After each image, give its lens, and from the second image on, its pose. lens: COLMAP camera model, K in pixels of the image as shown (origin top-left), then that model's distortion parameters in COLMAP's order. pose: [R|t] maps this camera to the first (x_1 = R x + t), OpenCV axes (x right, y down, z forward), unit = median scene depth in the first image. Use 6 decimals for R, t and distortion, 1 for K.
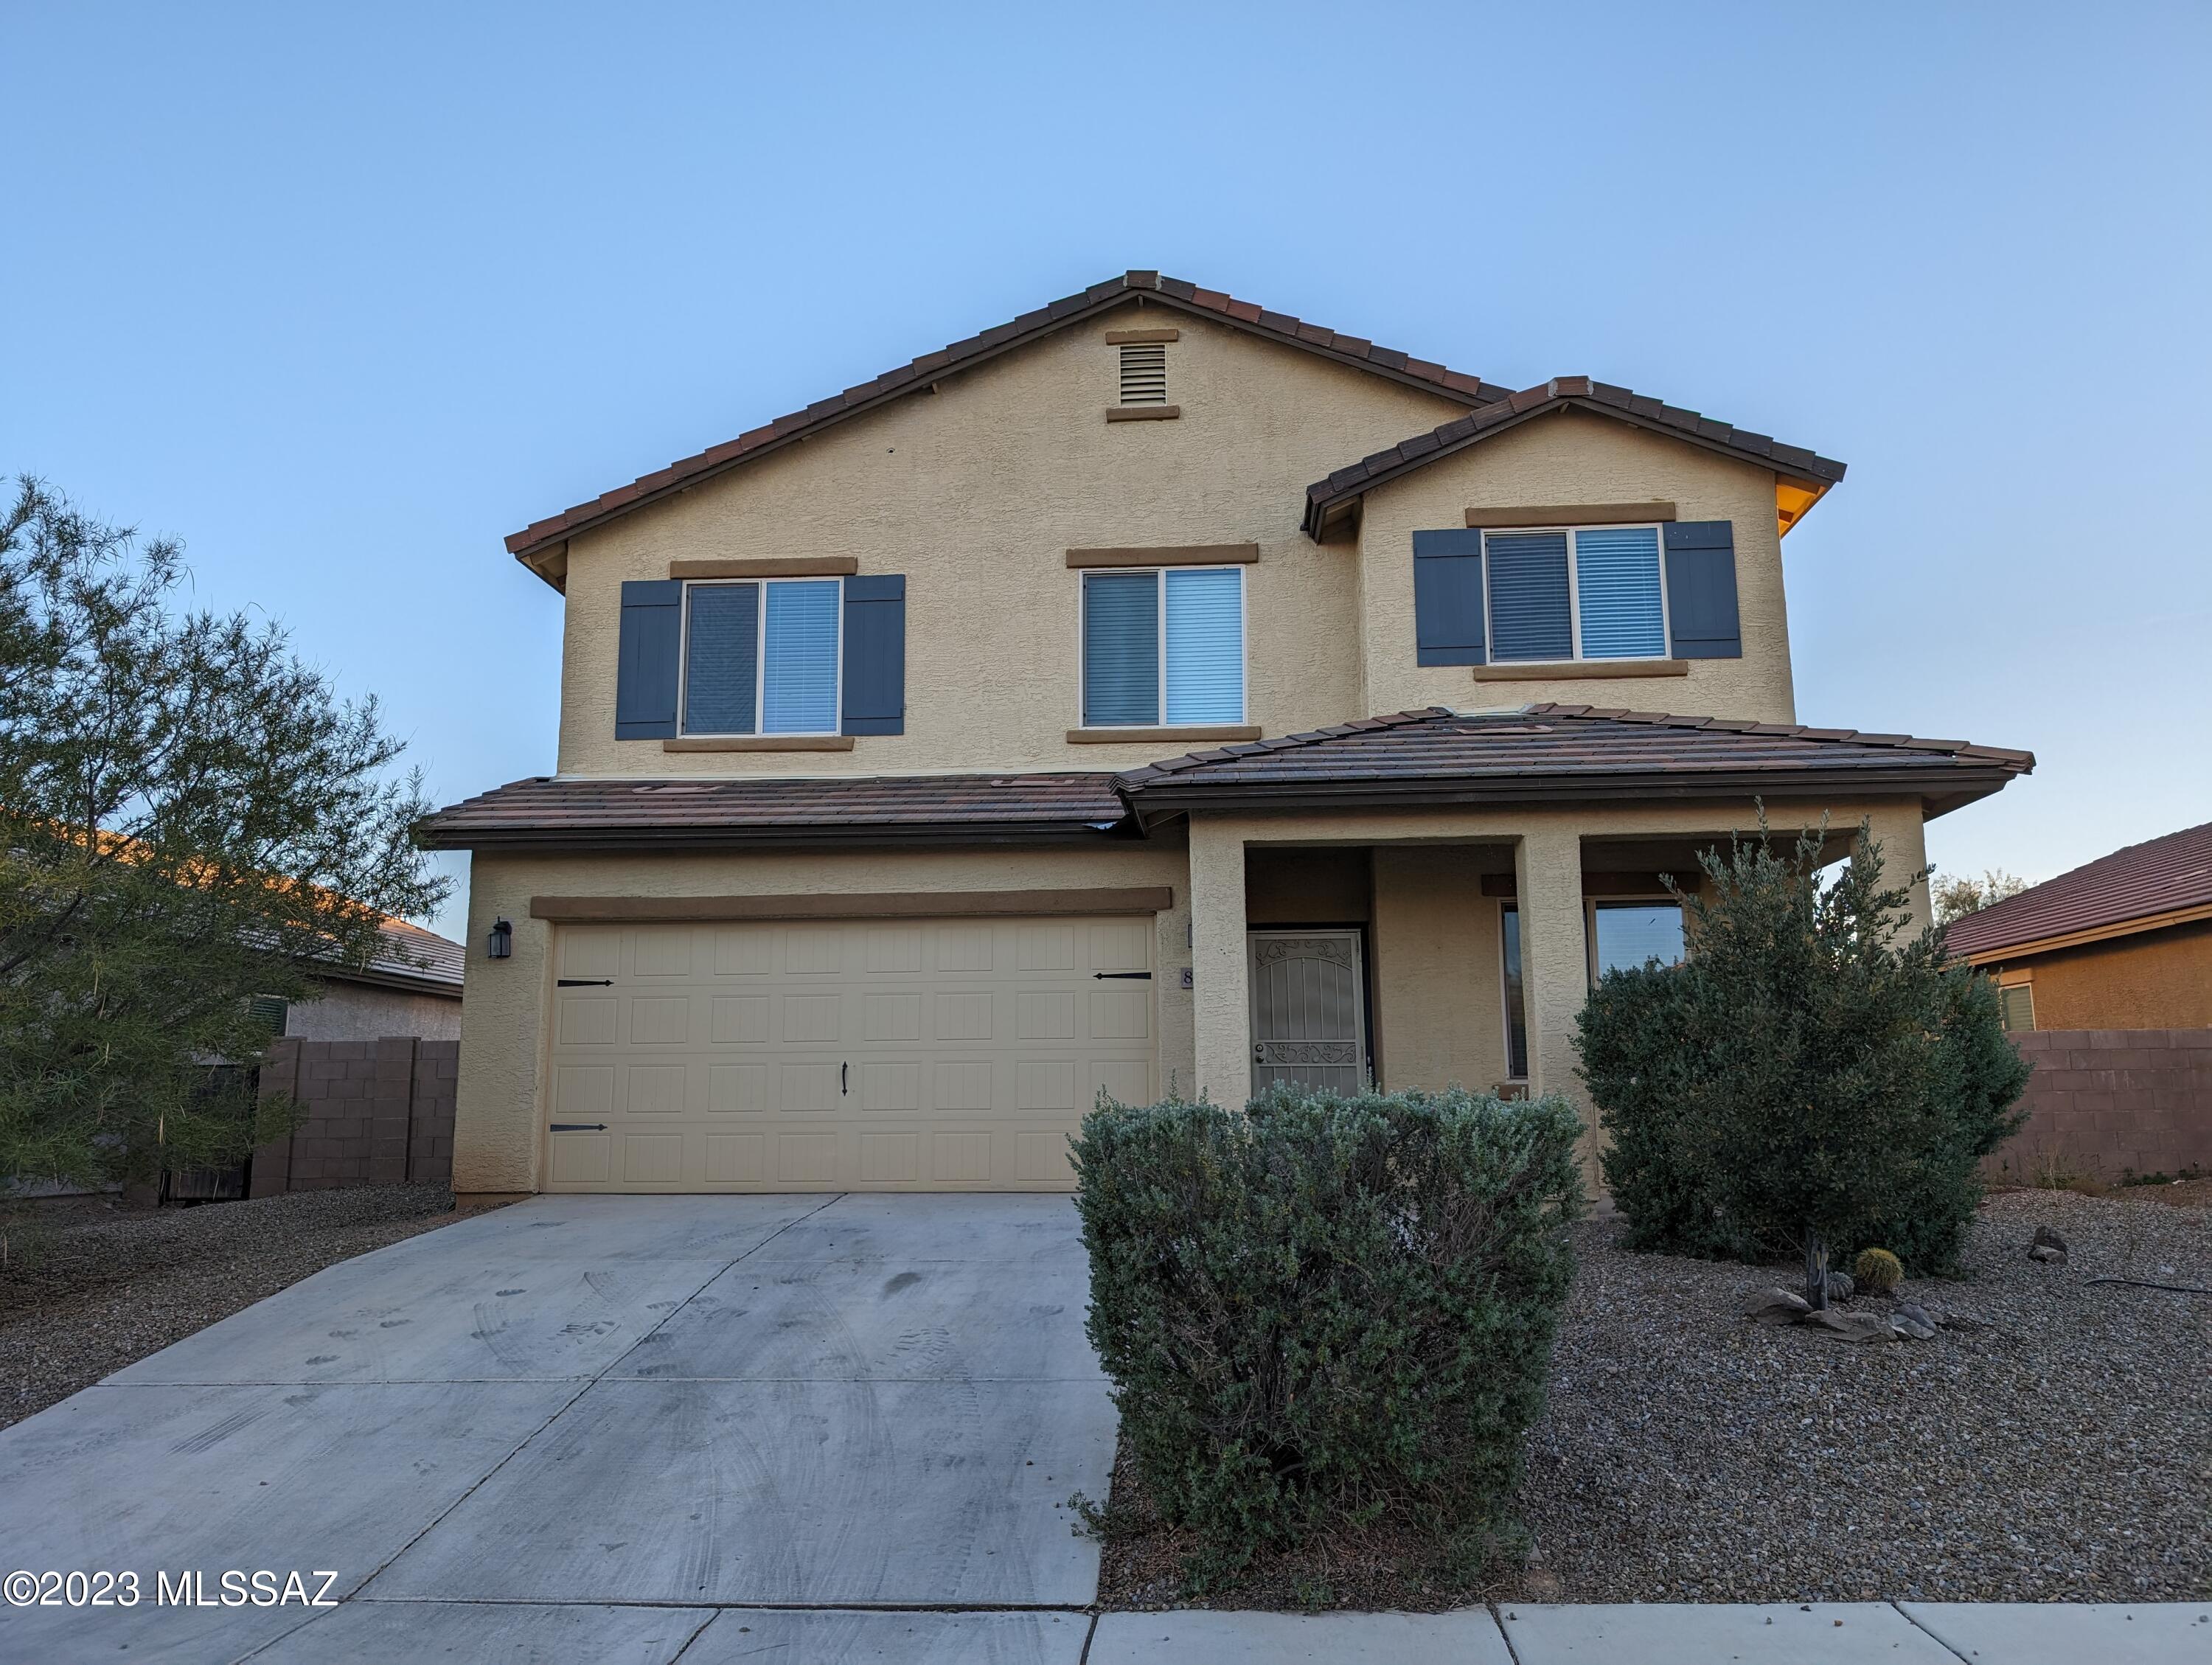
lens RADIAL K [[1591.1, 0, 1083.0], [0, 1591.1, 854.0], [0, 0, 1]] dist [0.006249, 0.000048]
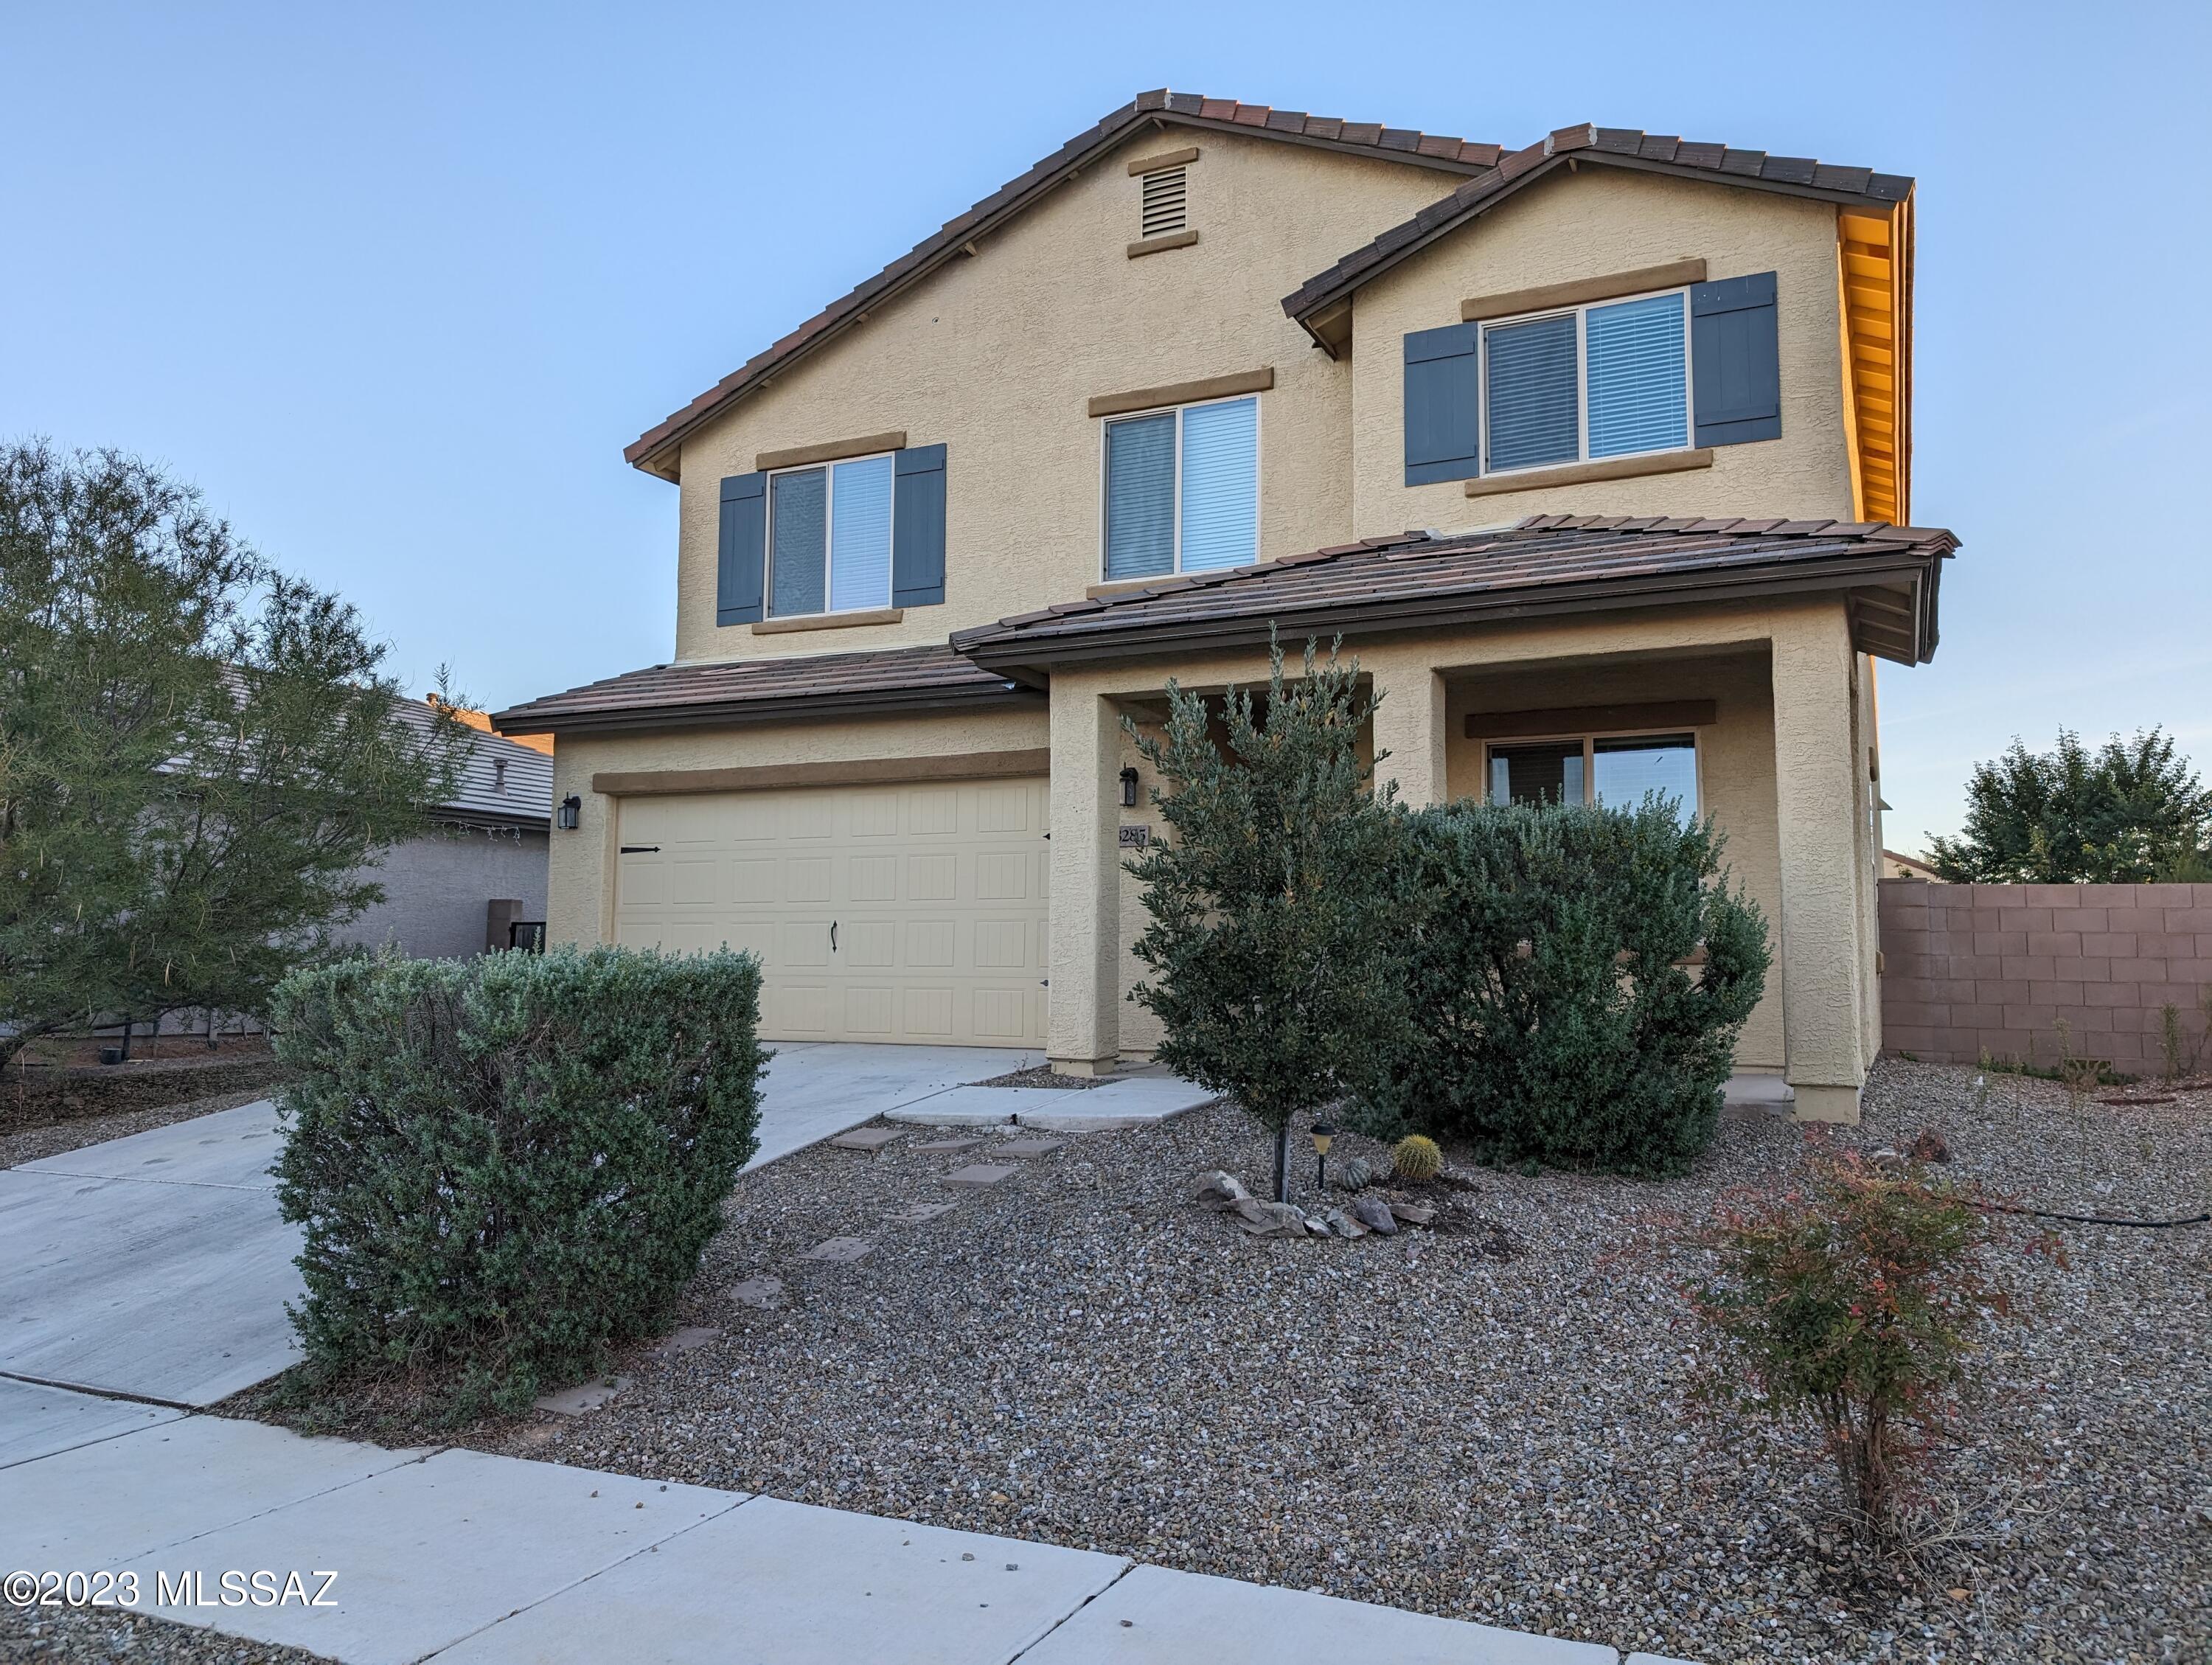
lens RADIAL K [[1591.1, 0, 1085.6], [0, 1591.1, 826.6], [0, 0, 1]] dist [0.006249, 0.000048]
pose [[0.929566, -0.021394, -0.368035, 0.348638], [0.048035, 0.996833, 0.063378, 0.008172], [0.365514, -0.076593, 0.927649, 0.075055]]
